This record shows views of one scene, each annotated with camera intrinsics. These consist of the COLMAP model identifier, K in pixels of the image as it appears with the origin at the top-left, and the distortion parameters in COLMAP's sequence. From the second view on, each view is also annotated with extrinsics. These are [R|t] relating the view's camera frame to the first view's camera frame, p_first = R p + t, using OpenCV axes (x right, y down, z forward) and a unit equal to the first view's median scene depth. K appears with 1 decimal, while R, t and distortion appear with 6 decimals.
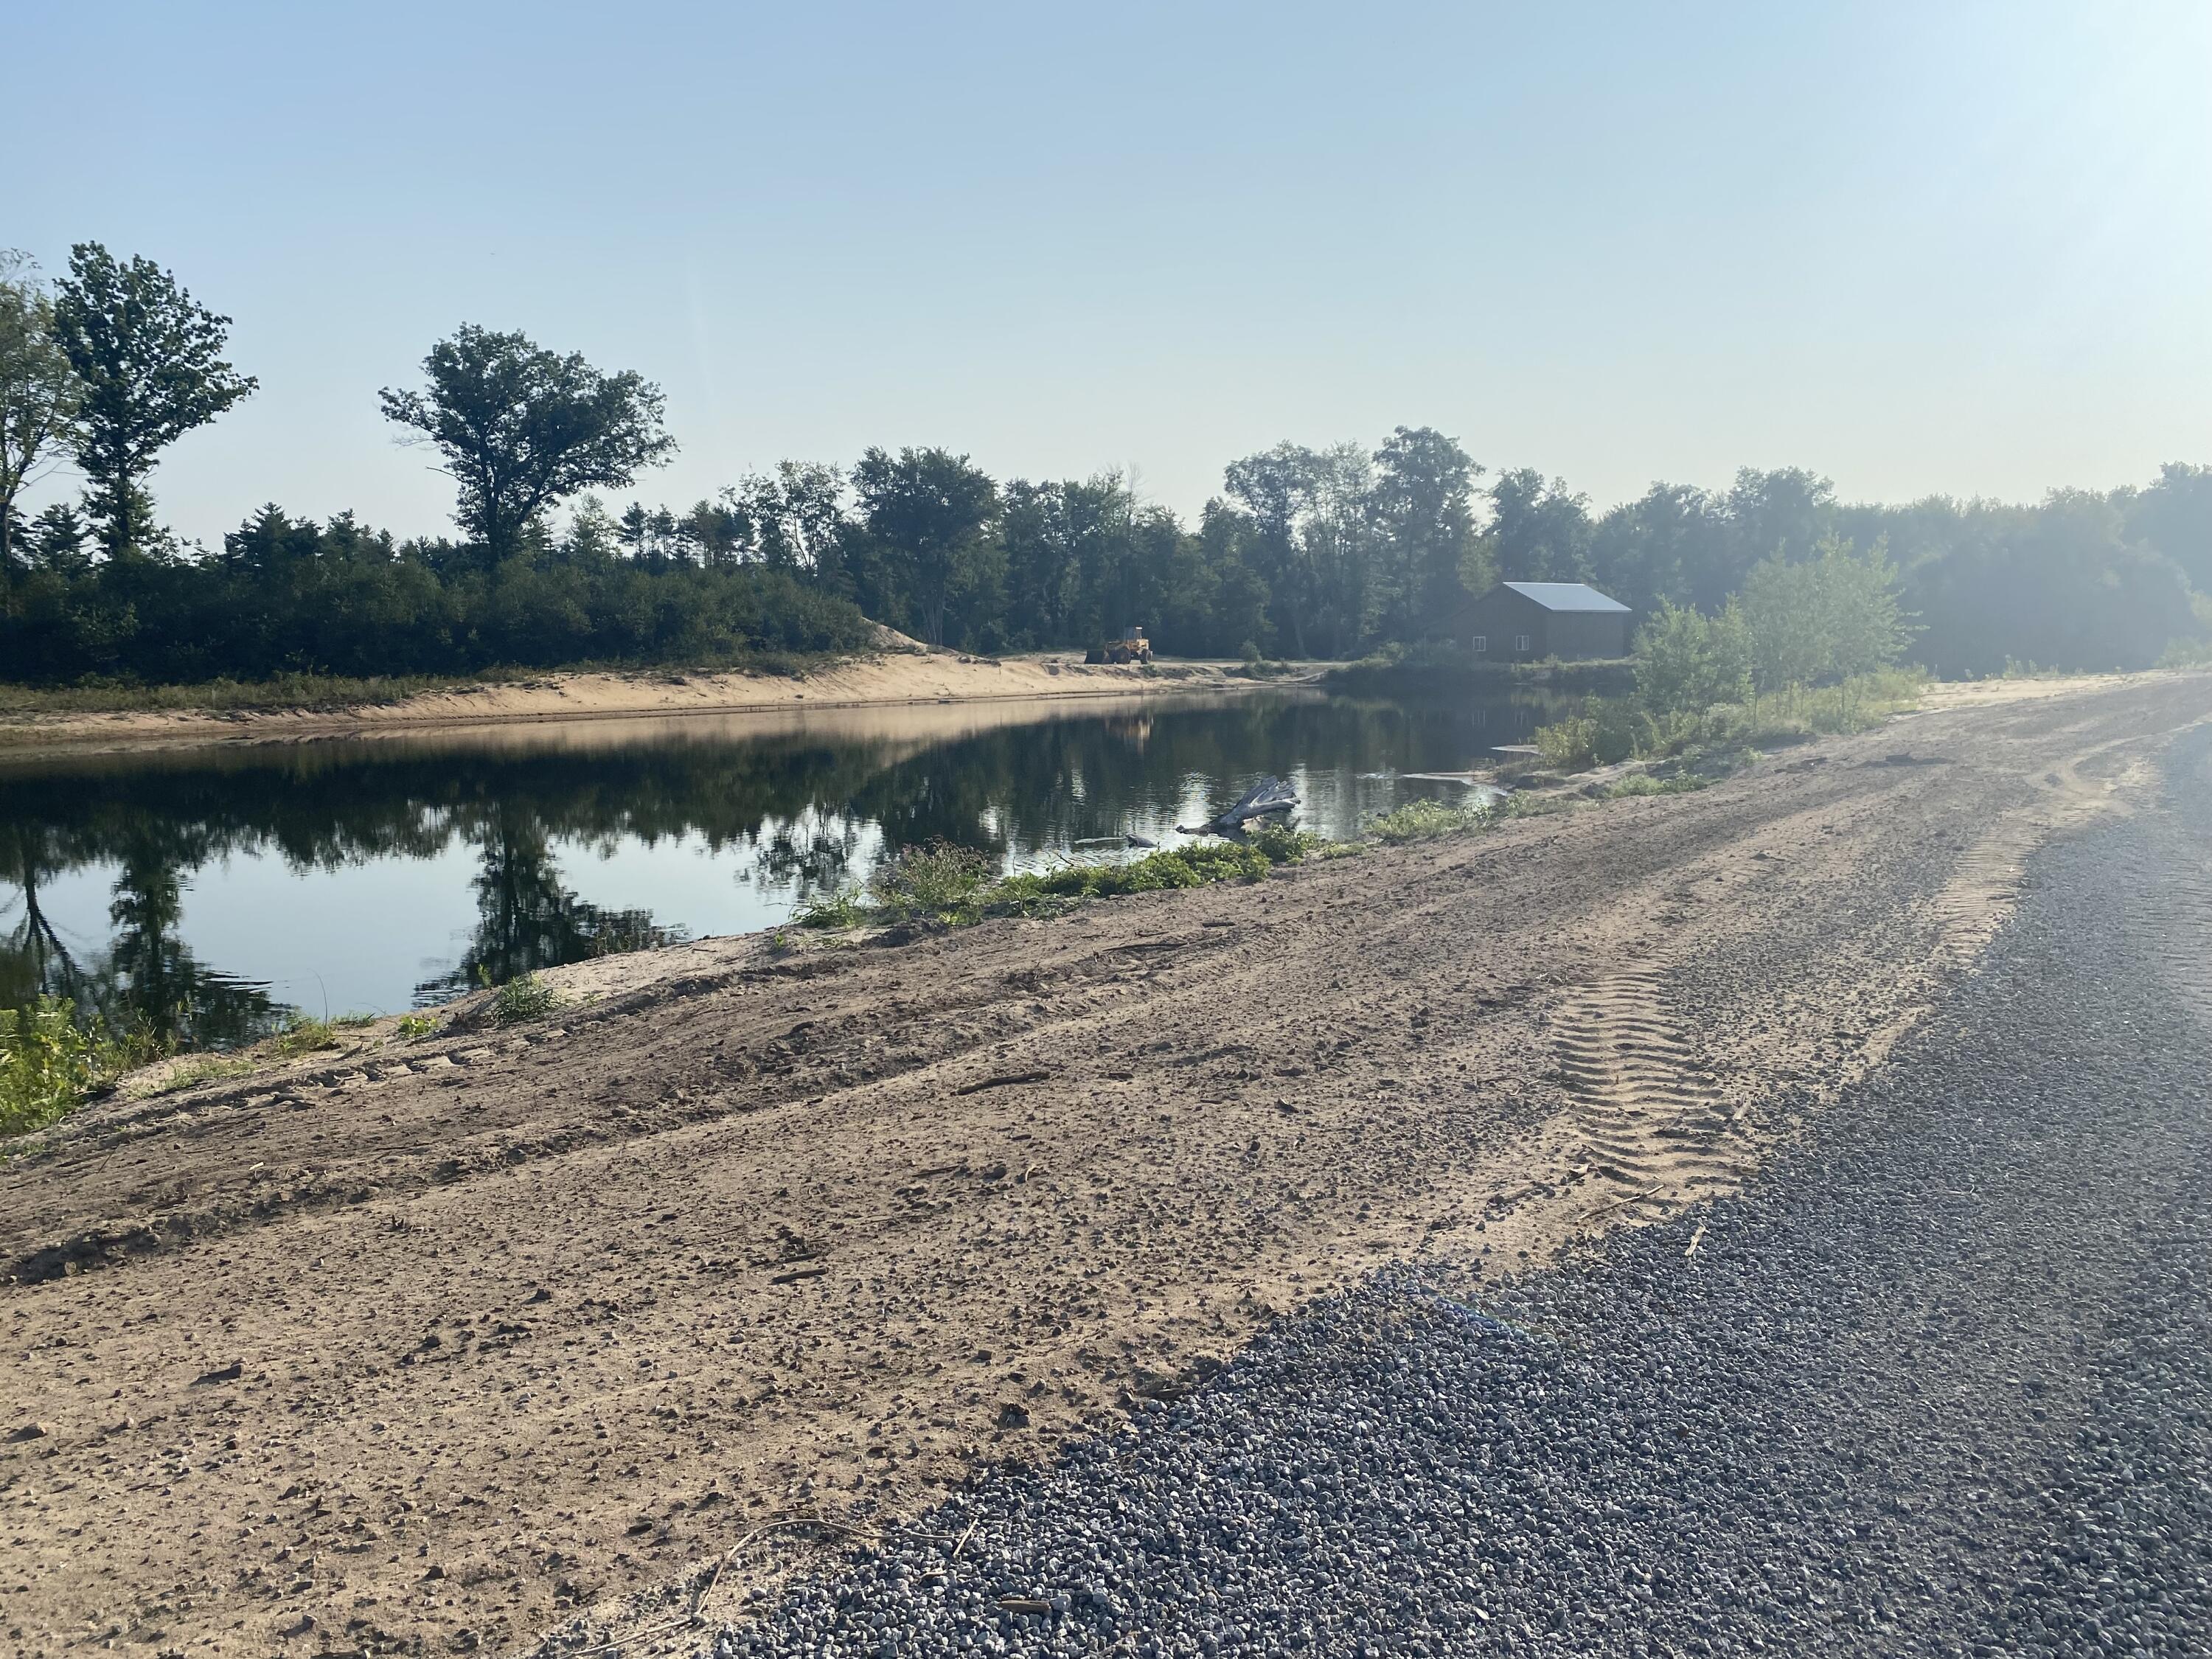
lens RADIAL K [[1673.9, 0, 1119.8], [0, 1673.9, 828.8], [0, 0, 1]] dist [0.029893, -0.044594]
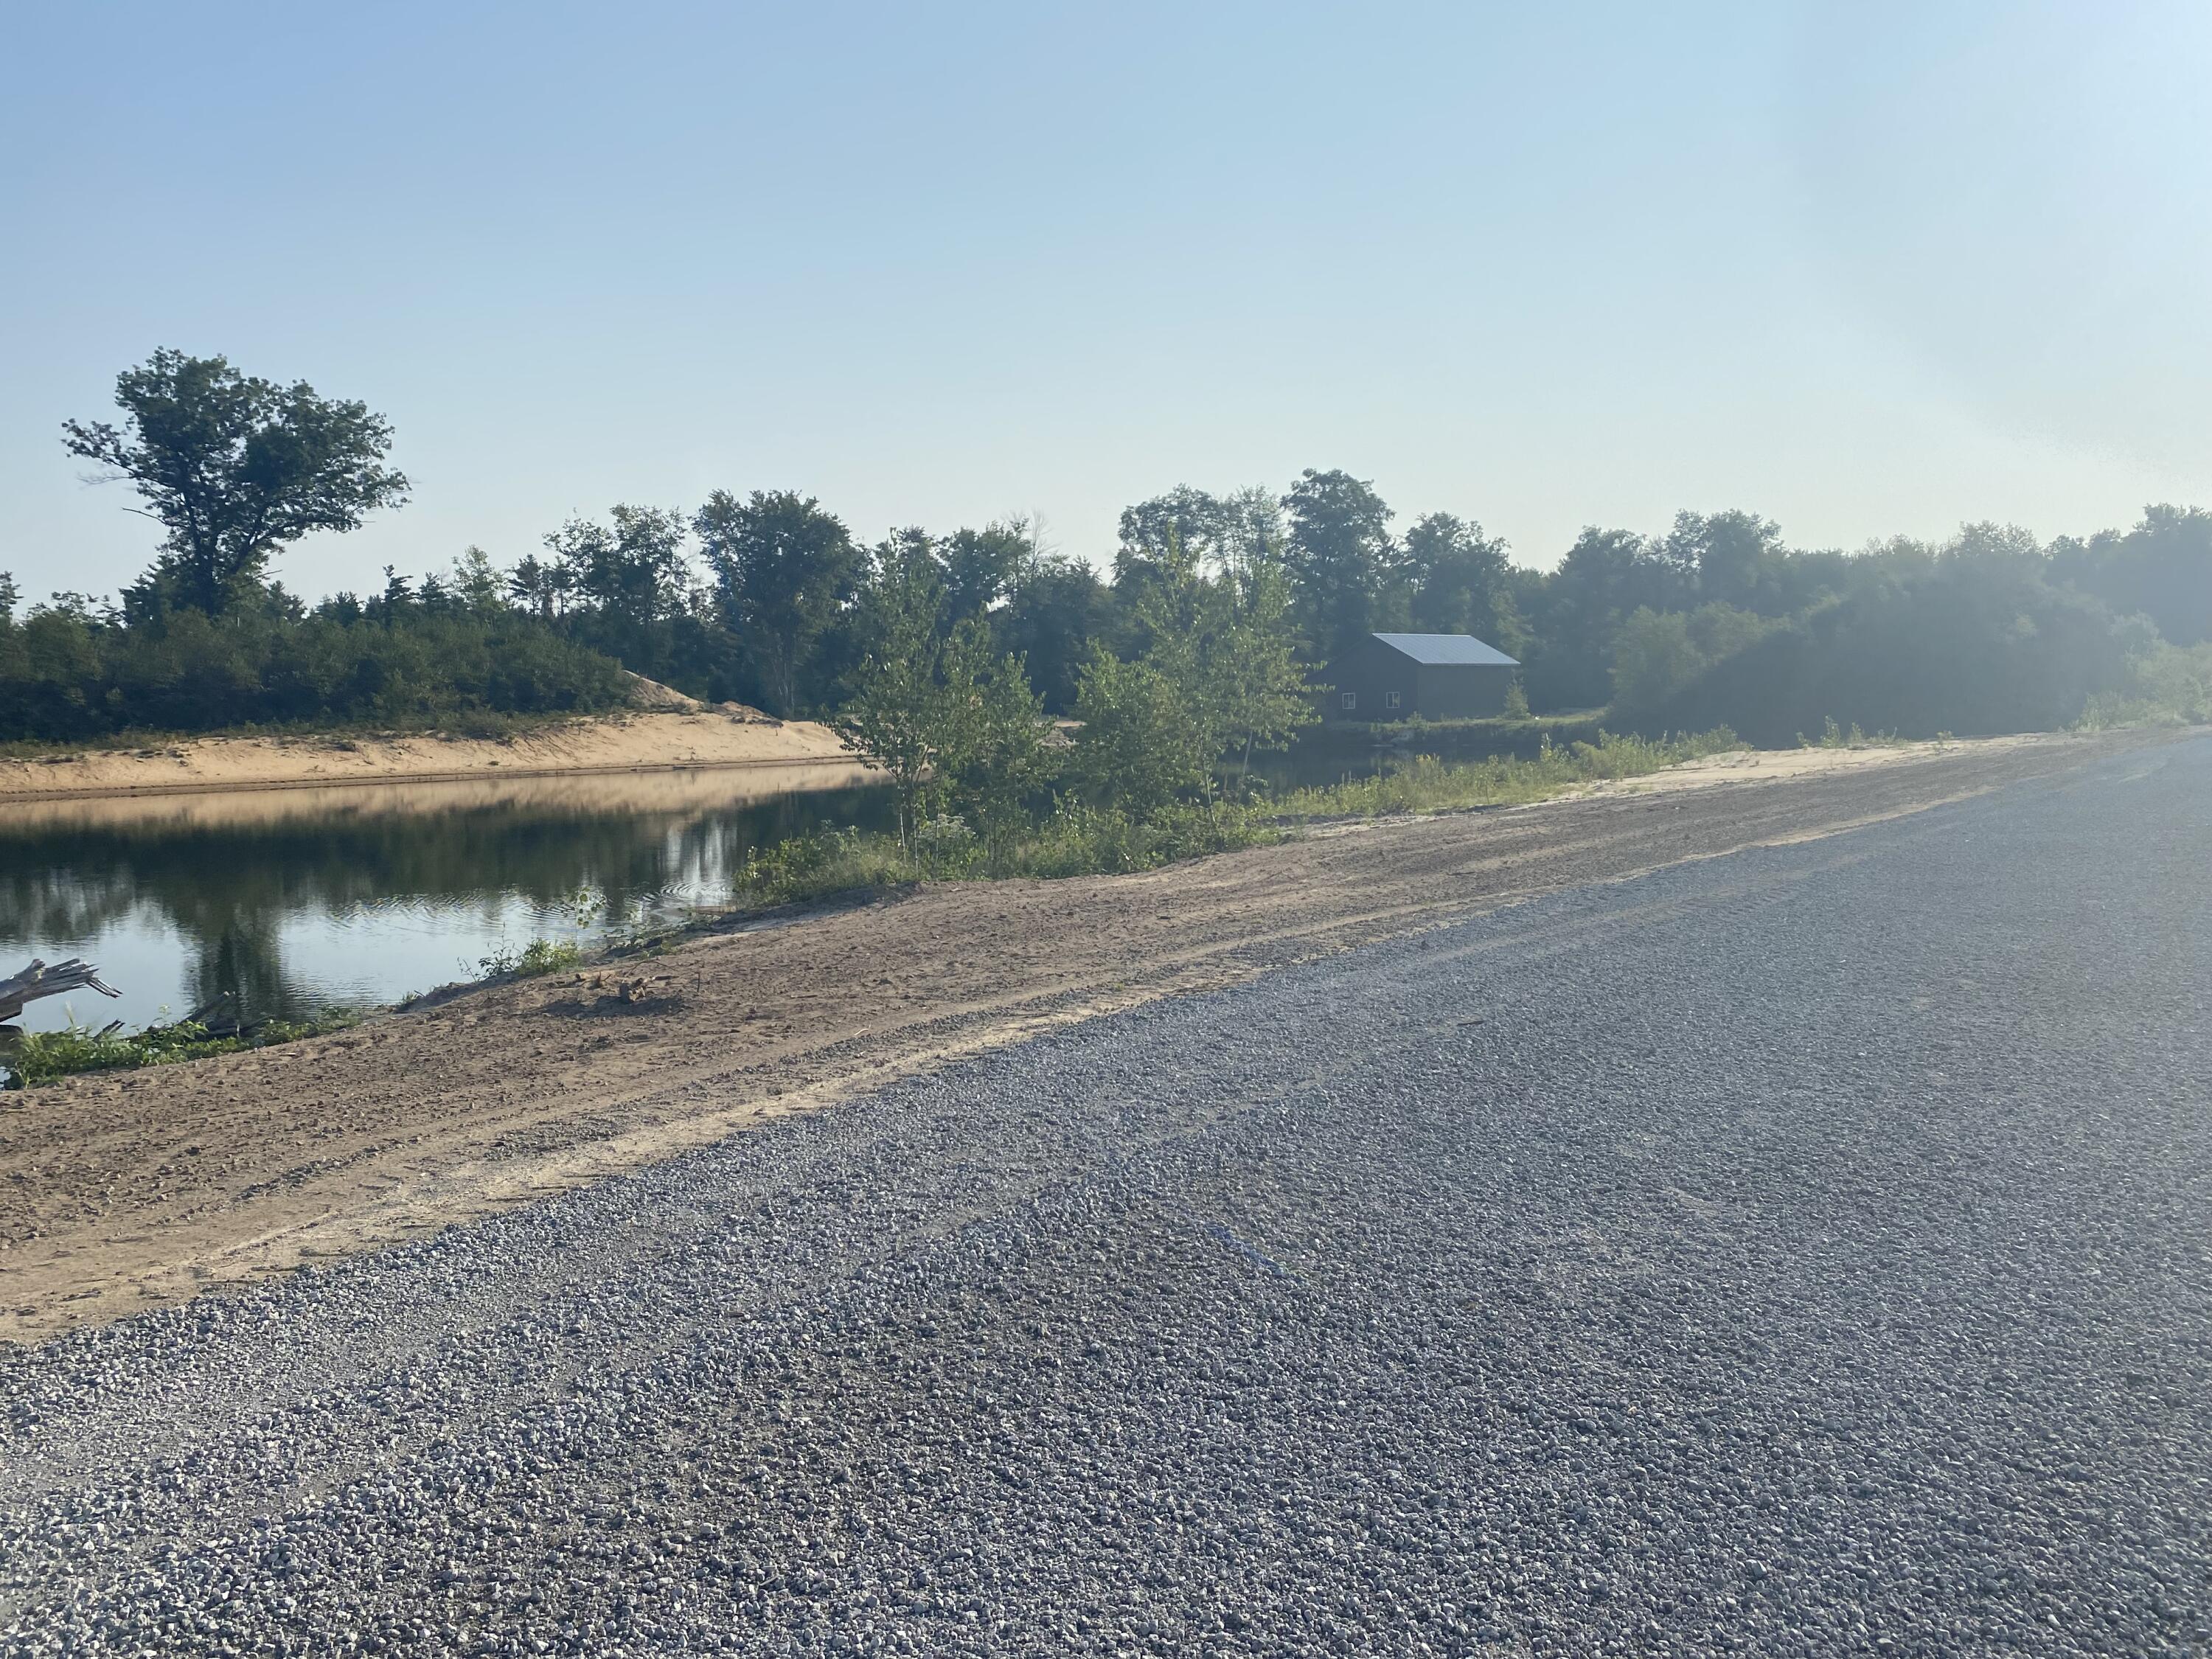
lens RADIAL K [[1673.9, 0, 1096.3], [0, 1673.9, 816.3], [0, 0, 1]] dist [0.029893, -0.044594]
pose [[0.999635, -0.000371, -0.027004, 0.114748], [-0.000712, 0.999197, -0.040054, -0.013312], [0.026997, 0.040059, 0.998833, 0.108656]]
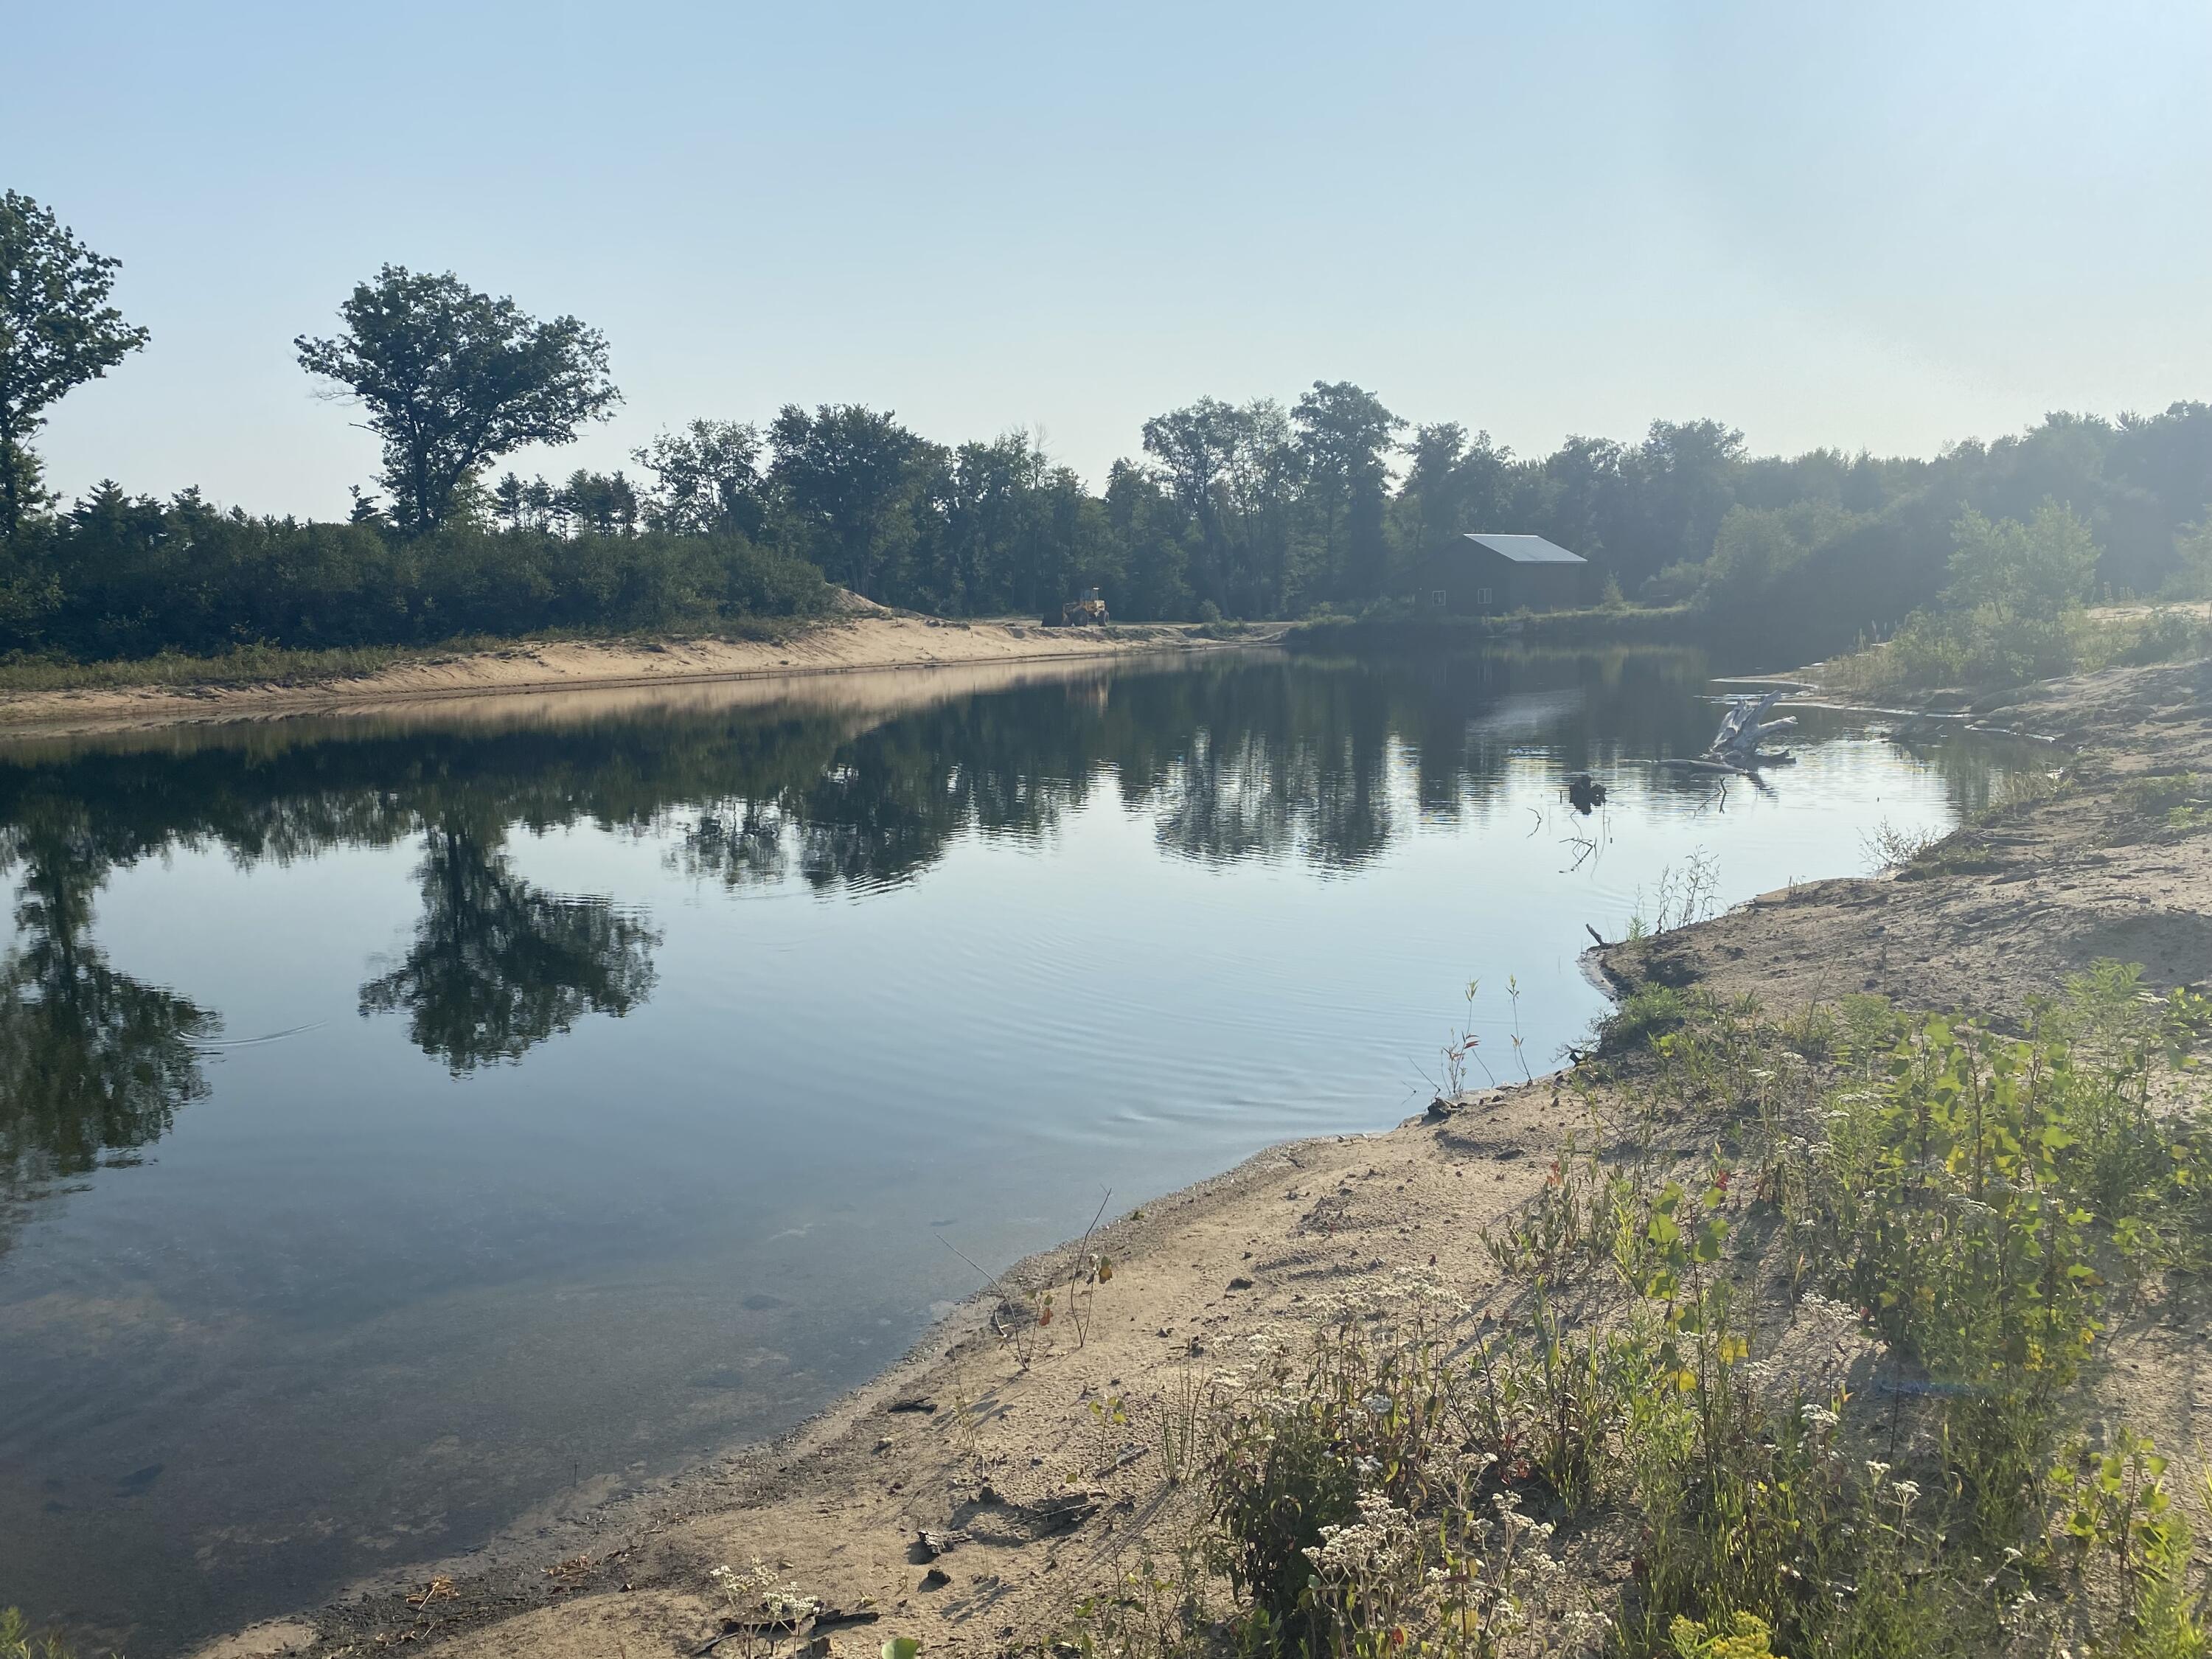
lens RADIAL K [[1673.9, 0, 1094.0], [0, 1673.9, 872.9], [0, 0, 1]] dist [0.029893, -0.044594]
pose [[0.996498, -0.032679, 0.076972, -0.074802], [0.029572, 0.998715, 0.041163, 0.004125], [-0.078219, -0.038742, 0.996183, 0.036941]]
